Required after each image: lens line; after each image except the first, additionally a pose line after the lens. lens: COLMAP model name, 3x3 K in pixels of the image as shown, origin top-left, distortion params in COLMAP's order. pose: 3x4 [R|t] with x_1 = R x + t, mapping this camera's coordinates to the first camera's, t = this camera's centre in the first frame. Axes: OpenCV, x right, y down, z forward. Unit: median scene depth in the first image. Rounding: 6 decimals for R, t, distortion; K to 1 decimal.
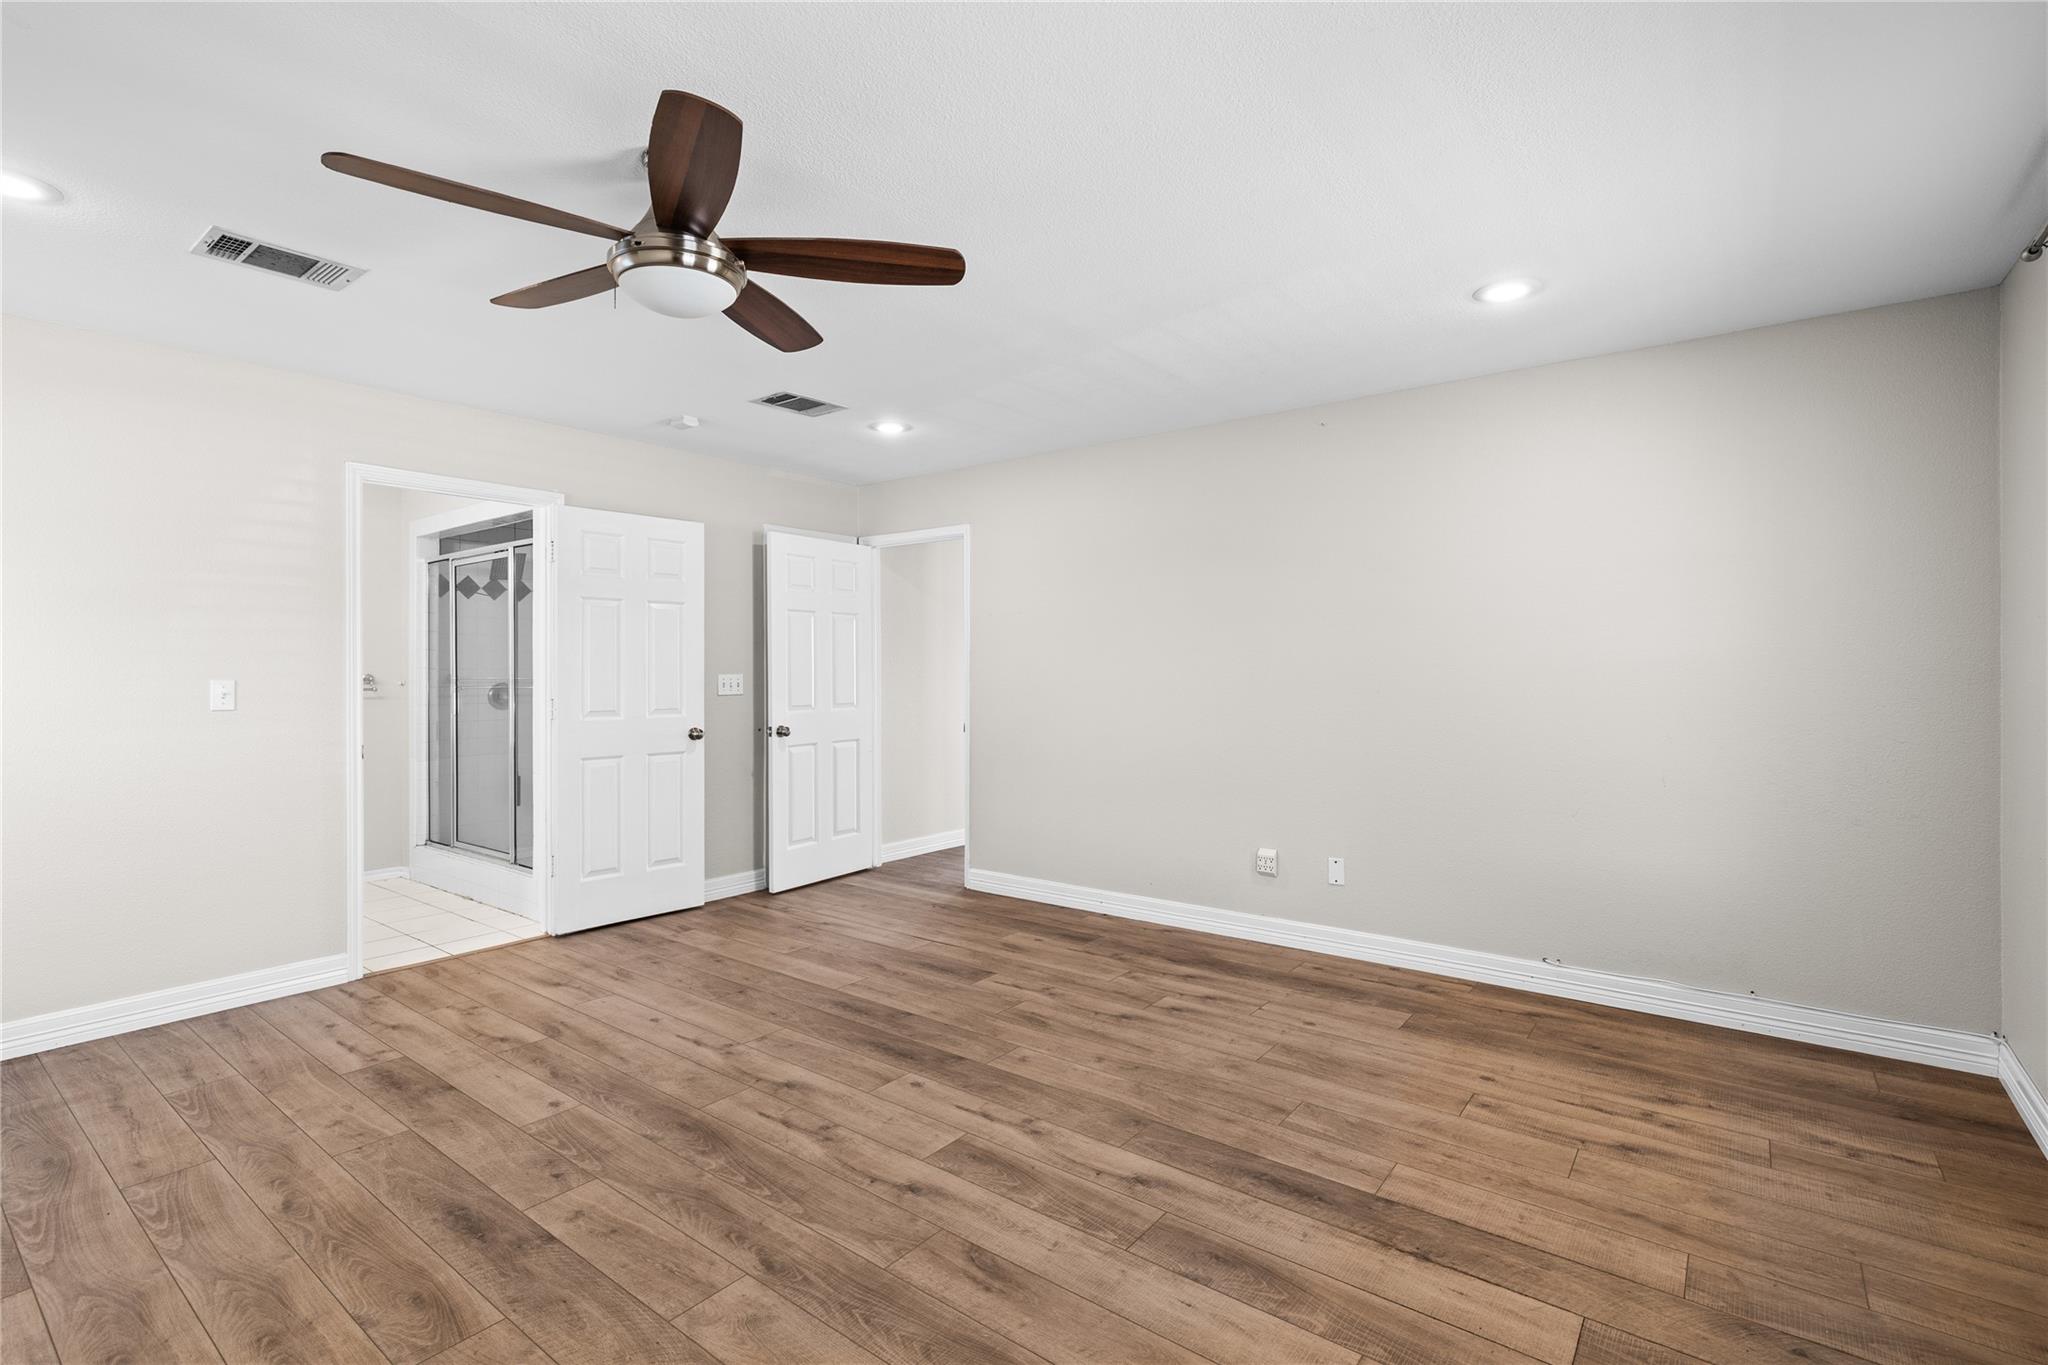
lens RADIAL K [[924.0, 0, 1023.0], [0, 924.0, 676.9], [0, 0, 1]] dist [-0.003630, 0.000072]
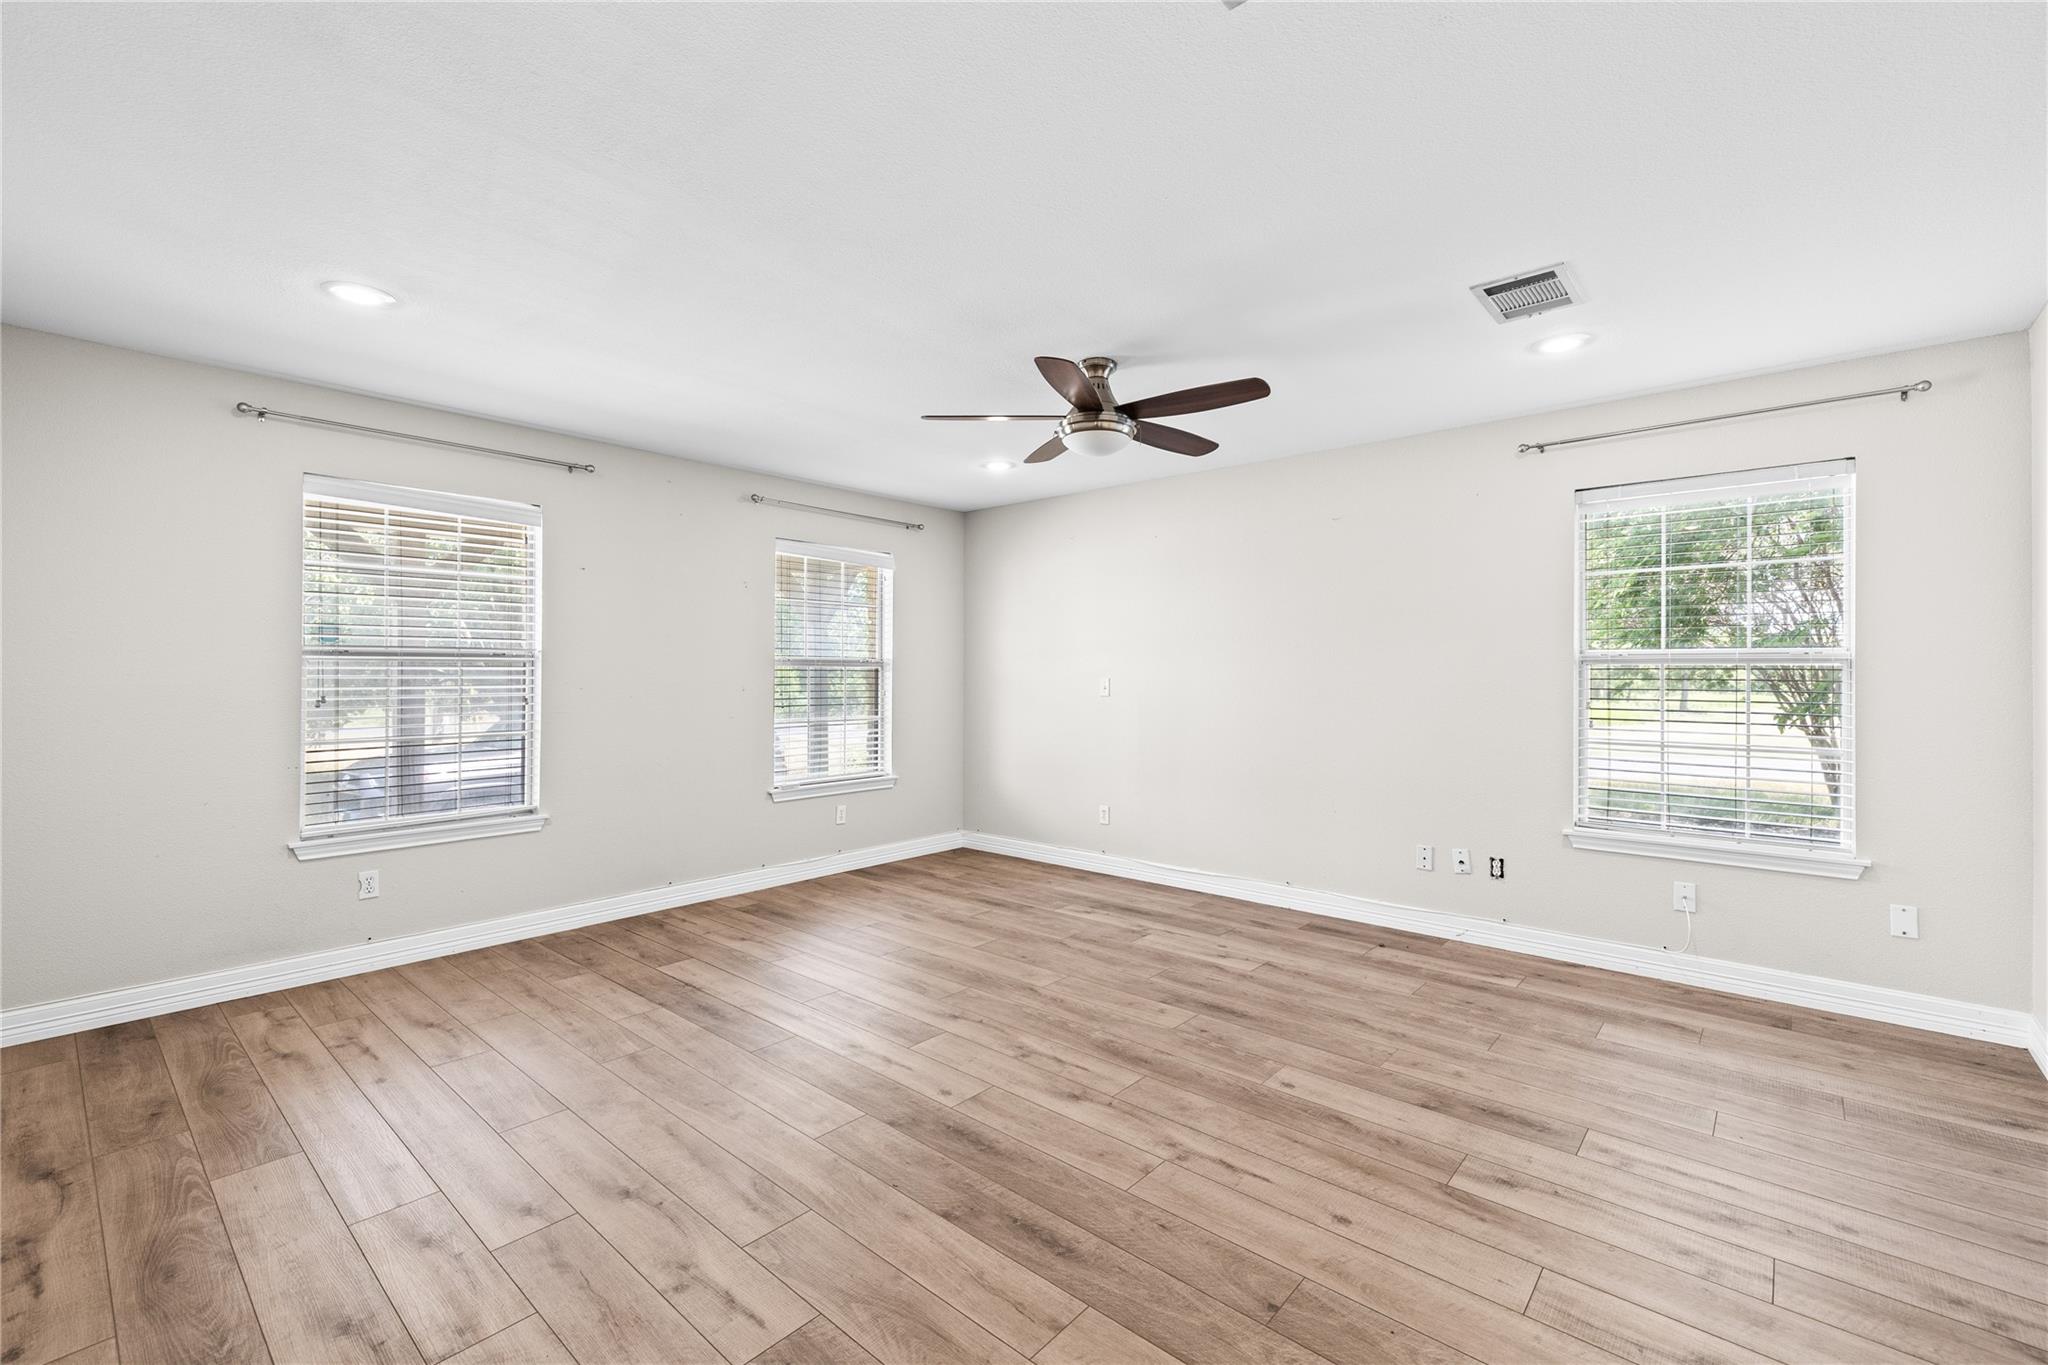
lens RADIAL K [[891.3, 0, 1023.9], [0, 891.3, 675.7], [0, 0, 1]] dist [0.002919, -0.000703]
pose [[-0.997814, 0.000162, 0.066077, -0.288214], [0.000775, 0.999957, 0.009257, -0.014628], [-0.066073, 0.009288, -0.997772, 2.136480]]
